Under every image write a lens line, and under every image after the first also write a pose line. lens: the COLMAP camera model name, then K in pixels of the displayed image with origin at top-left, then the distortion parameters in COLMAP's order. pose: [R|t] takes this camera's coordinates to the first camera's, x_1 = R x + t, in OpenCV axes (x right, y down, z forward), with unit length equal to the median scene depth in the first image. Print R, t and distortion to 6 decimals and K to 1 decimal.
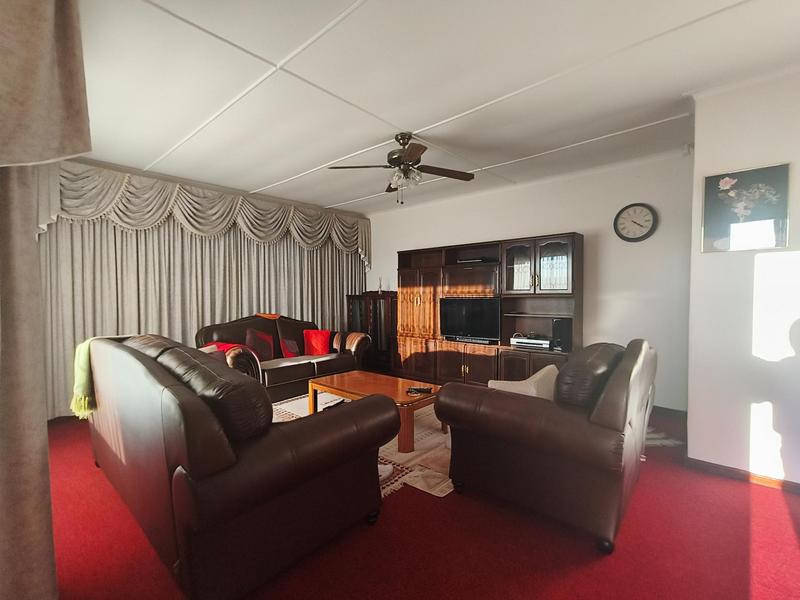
lens RADIAL K [[370.4, 0, 400.8], [0, 370.4, 296.7], [0, 0, 1]] dist [0.008698, 0.000718]
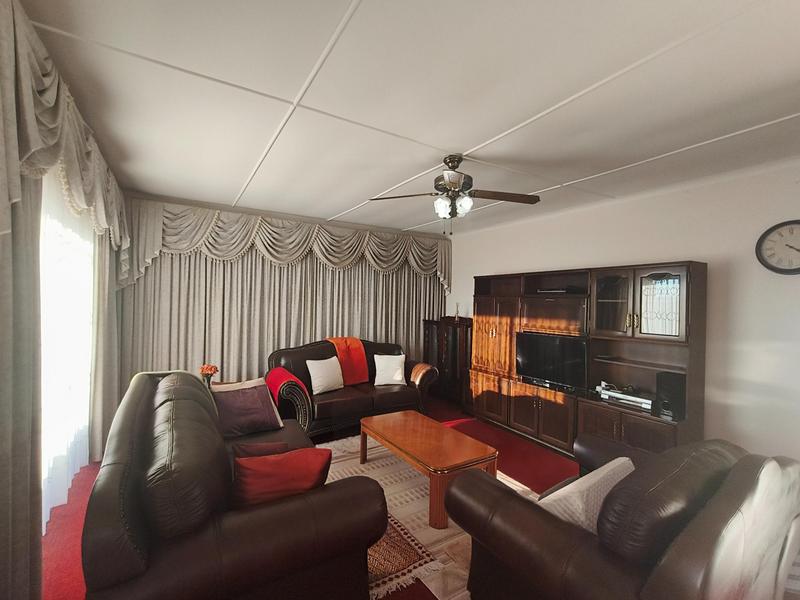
lens RADIAL K [[370.4, 0, 397.5], [0, 370.4, 299.8], [0, 0, 1]] dist [0.008698, 0.000718]
pose [[0.957985, 0.023388, -0.285865, 0.101169], [-0.030552, 0.999320, -0.020624, -0.053505], [0.285188, 0.028492, 0.958048, 0.090857]]
